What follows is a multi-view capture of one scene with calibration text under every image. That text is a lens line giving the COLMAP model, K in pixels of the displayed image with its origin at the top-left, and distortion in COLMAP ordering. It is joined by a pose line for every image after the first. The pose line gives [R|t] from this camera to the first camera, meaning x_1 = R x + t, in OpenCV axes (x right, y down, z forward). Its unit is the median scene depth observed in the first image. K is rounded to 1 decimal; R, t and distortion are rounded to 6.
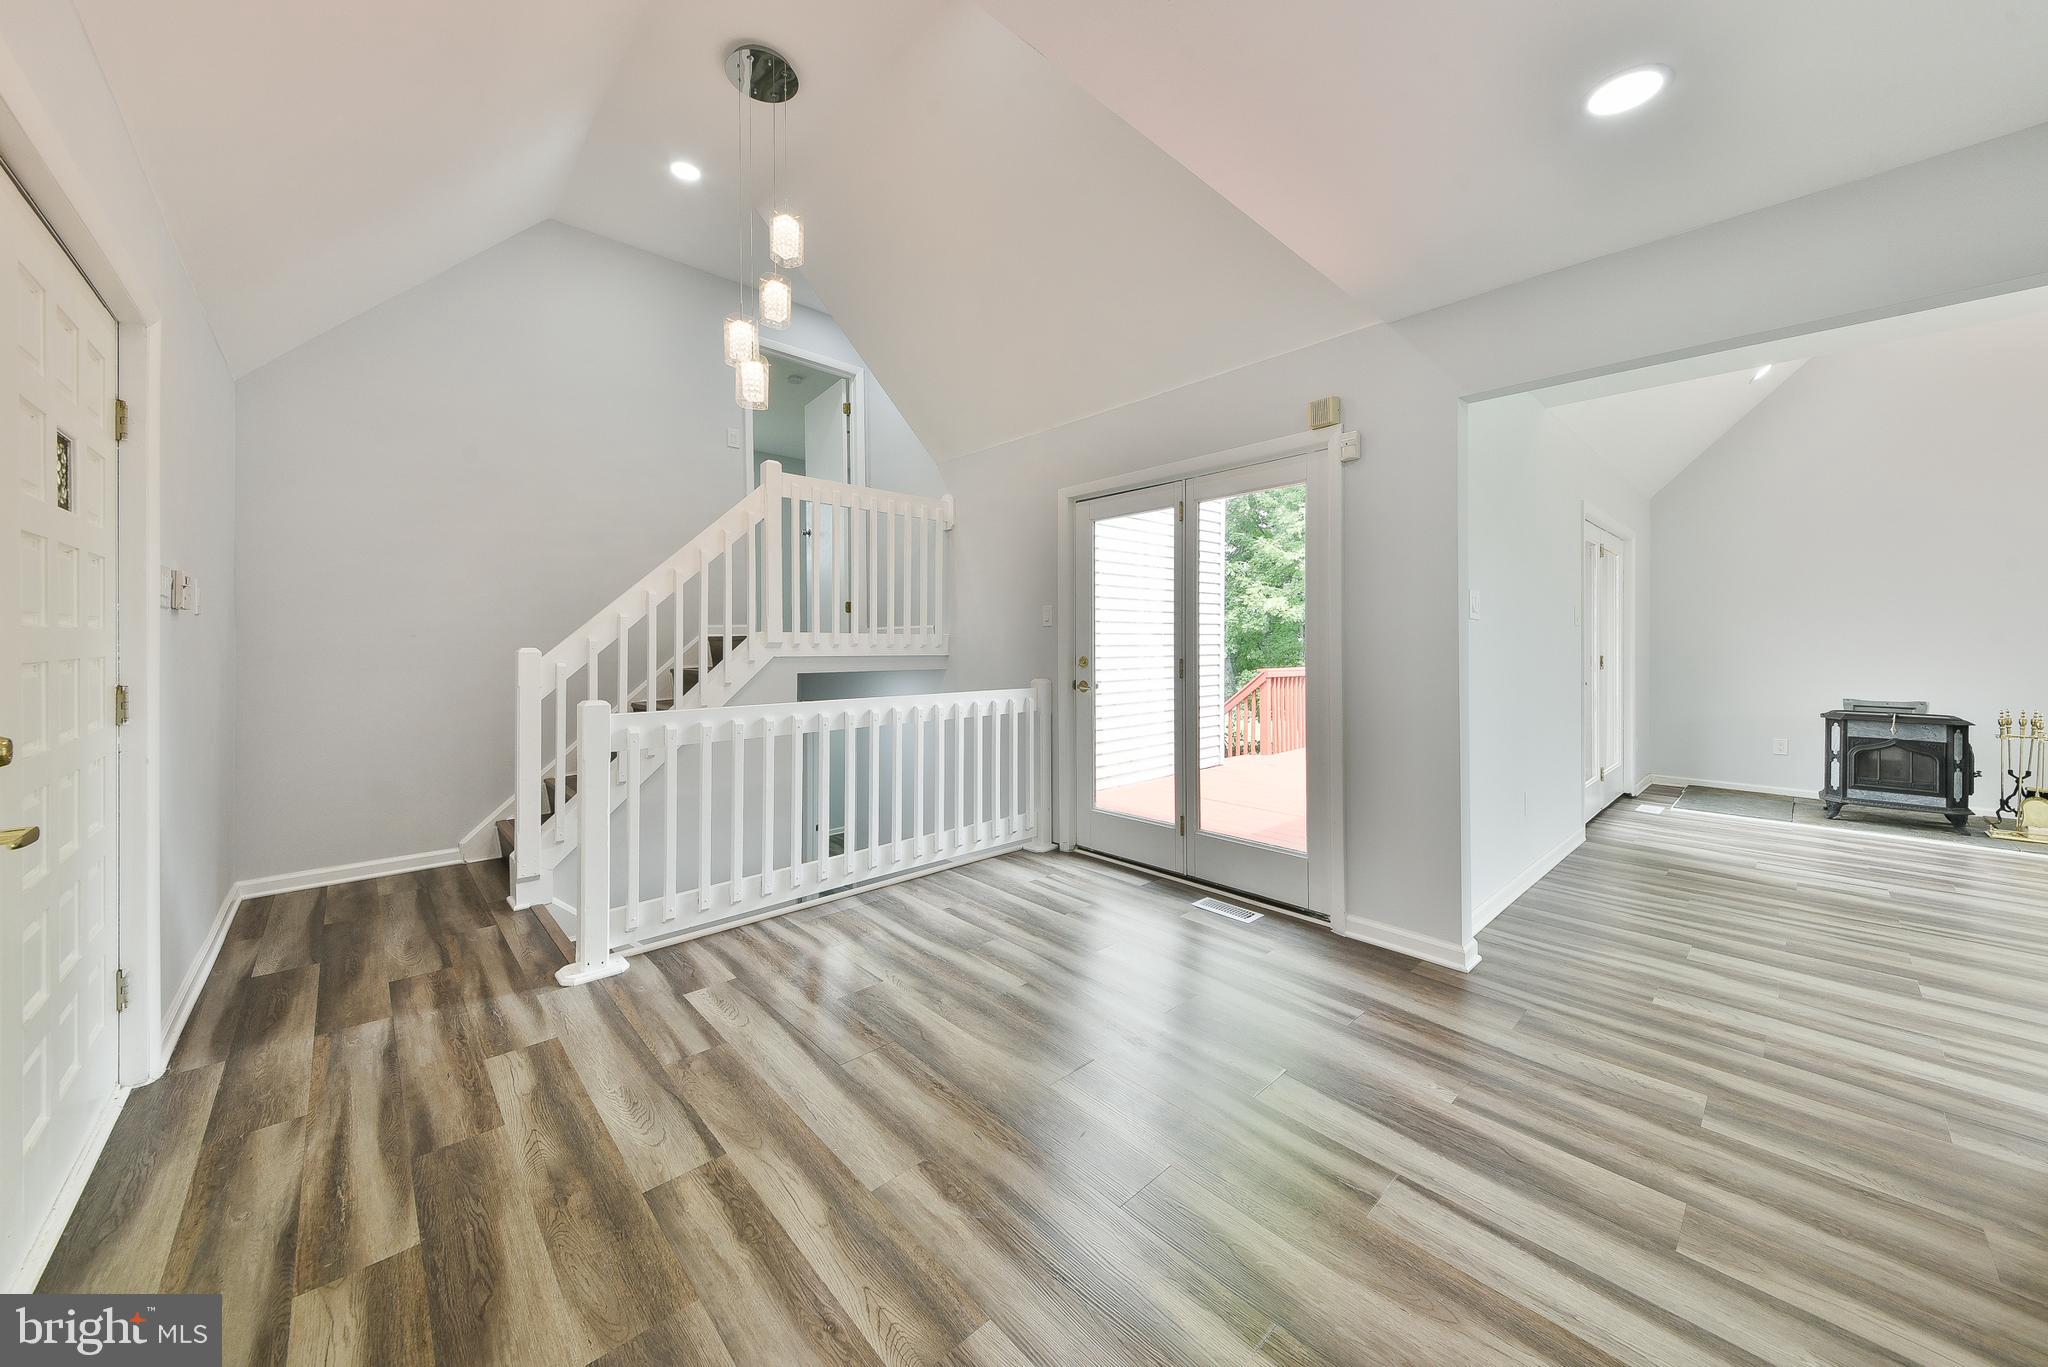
lens RADIAL K [[736.5, 0, 1027.5], [0, 736.5, 636.2], [0, 0, 1]] dist [0.000546, -0.002452]
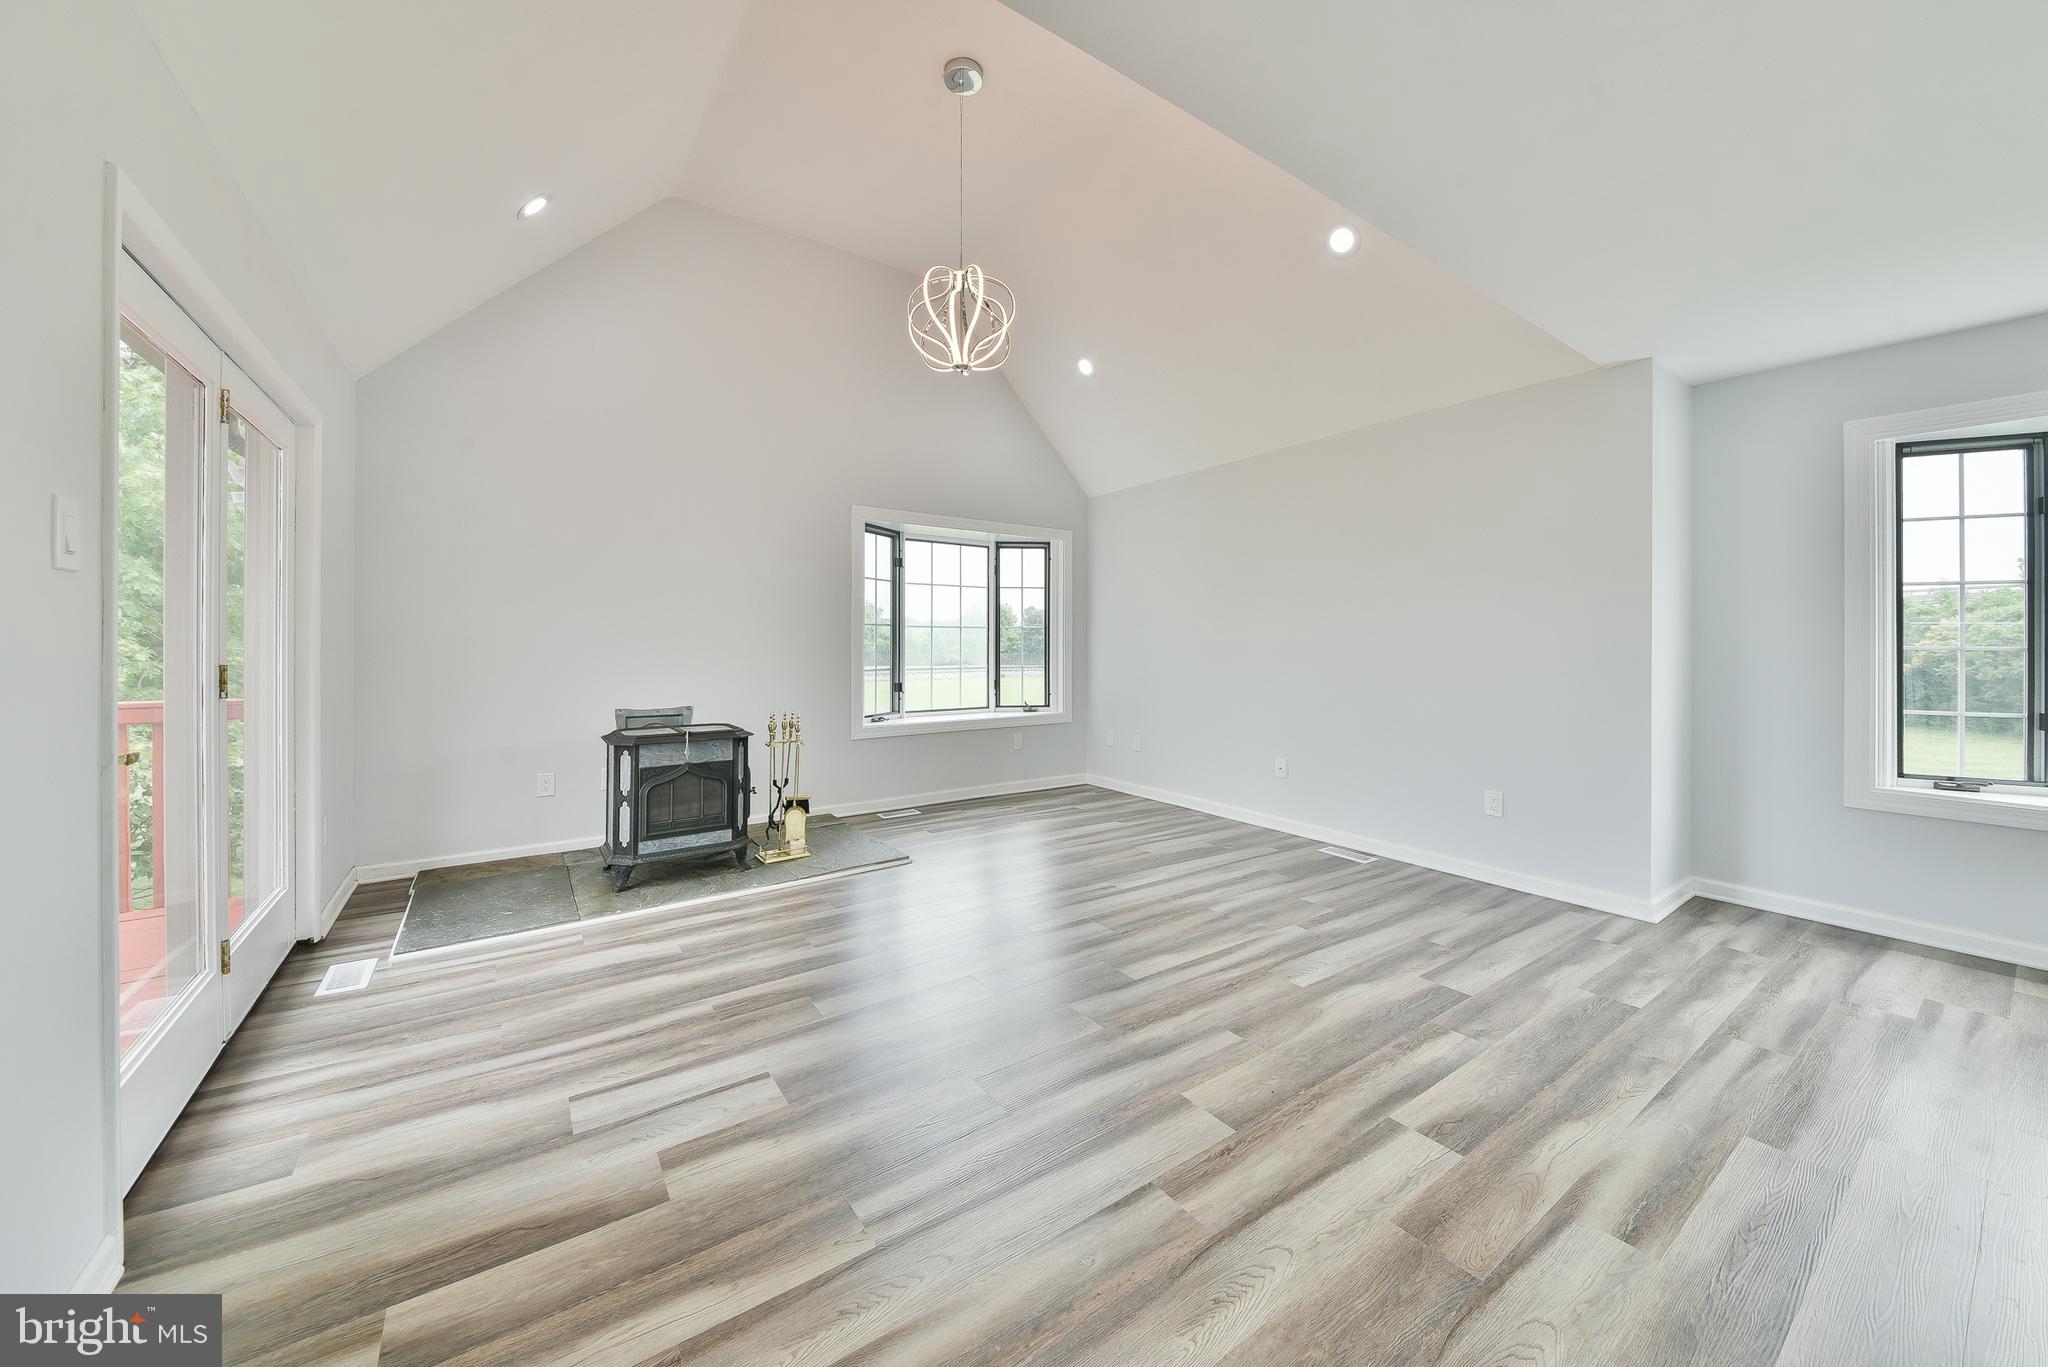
lens RADIAL K [[736.5, 0, 1027.5], [0, 736.5, 636.2], [0, 0, 1]] dist [0.000546, -0.002452]
pose [[0.128236, 0.003991, 0.991736, 0.458190], [-0.007158, 0.999970, -0.003098, 0.008266], [-0.991718, -0.006702, 0.128261, 0.536749]]
